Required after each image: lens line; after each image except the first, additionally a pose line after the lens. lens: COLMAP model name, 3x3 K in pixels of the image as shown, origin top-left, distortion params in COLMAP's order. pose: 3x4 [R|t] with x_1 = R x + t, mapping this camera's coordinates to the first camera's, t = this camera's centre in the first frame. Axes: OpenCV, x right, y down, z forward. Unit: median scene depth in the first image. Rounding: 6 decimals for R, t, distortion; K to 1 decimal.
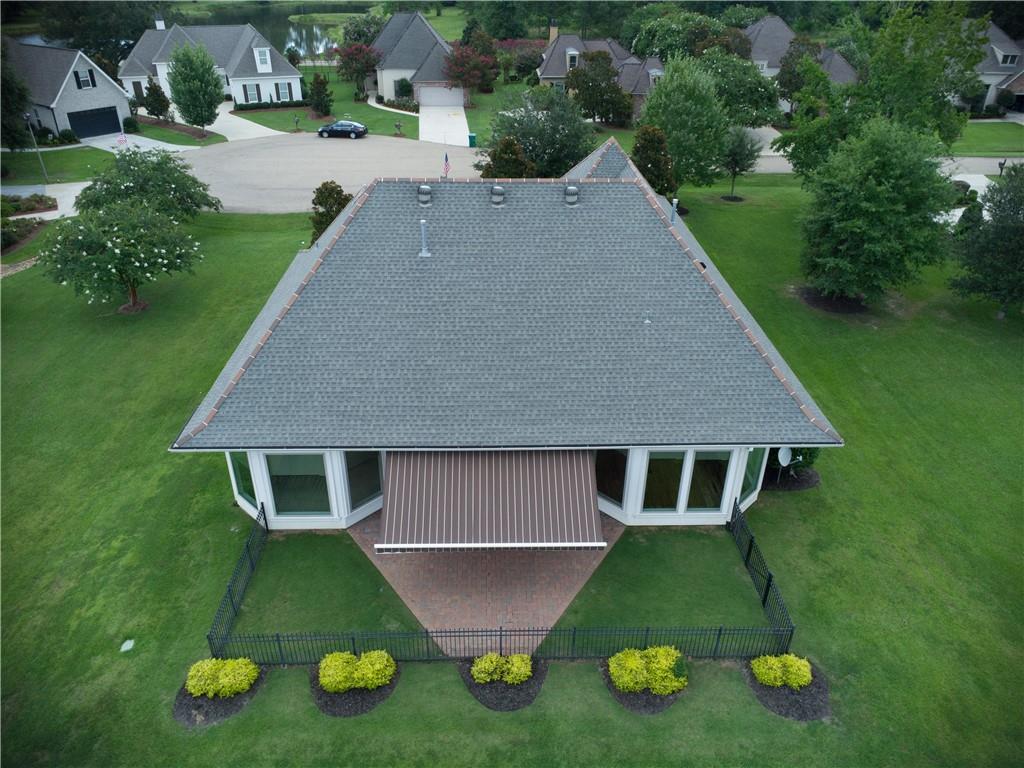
lens RADIAL K [[738.1, 0, 510.5], [0, 738.1, 353.6], [0, 0, 1]] dist [0.001590, 0.001011]
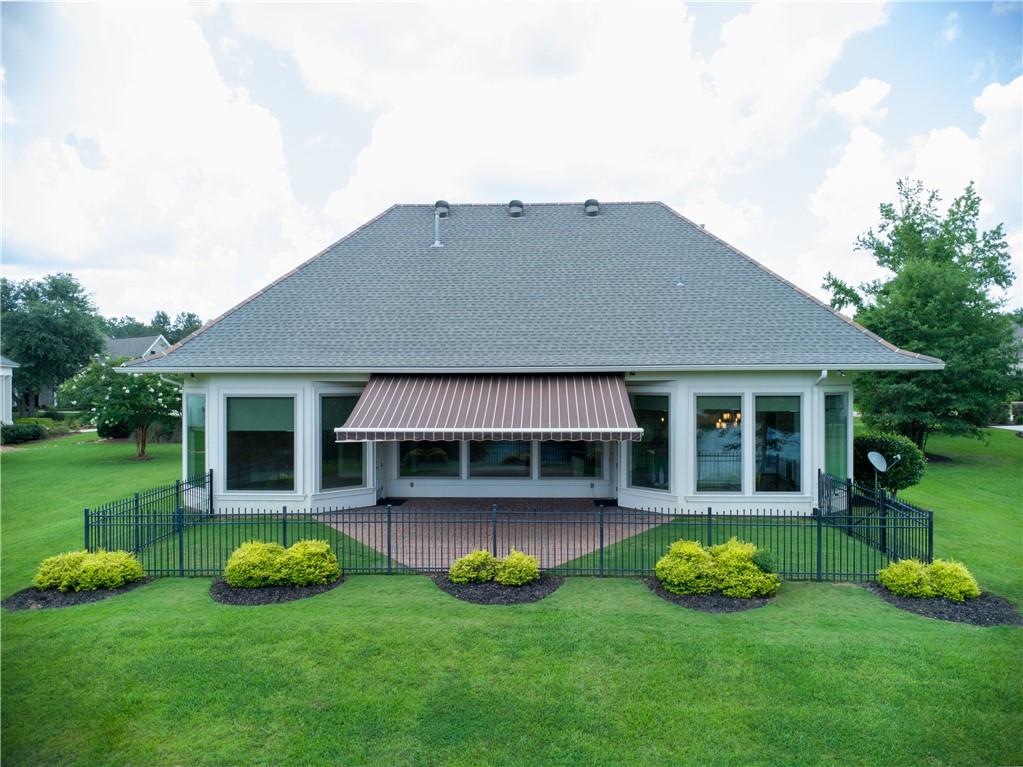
lens RADIAL K [[744.4, 0, 511.5], [0, 744.4, 383.5], [0, 0, 1]] dist [-0.005200, 0.007330]
pose [[0.997683, -0.012955, -0.066794, 0.043305], [-0.021886, 0.868424, -0.495339, 0.524170], [0.064423, 0.495653, 0.866128, 0.283962]]
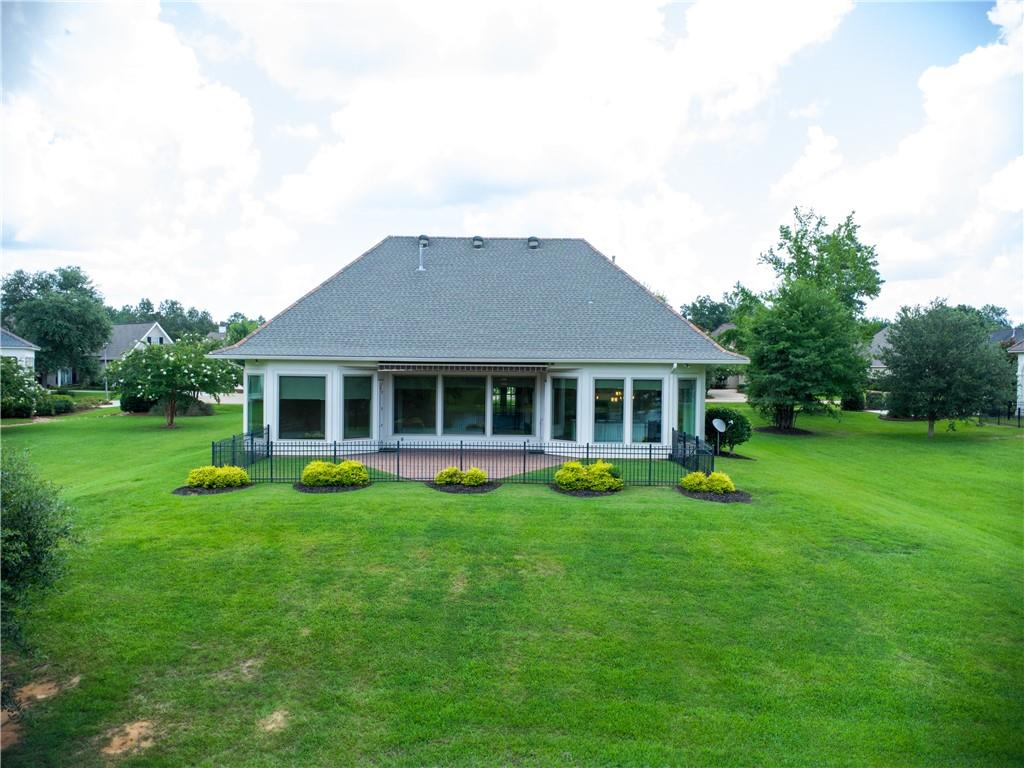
lens RADIAL K [[745.2, 0, 512.0], [0, 745.2, 384.0], [0, 0, 1]] dist [-0.005200, 0.007330]
pose [[0.999856, 0.000624, -0.016964, 0.073791], [-0.008719, 0.876323, -0.481646, 0.729631], [0.014565, 0.481724, 0.876202, -0.068356]]
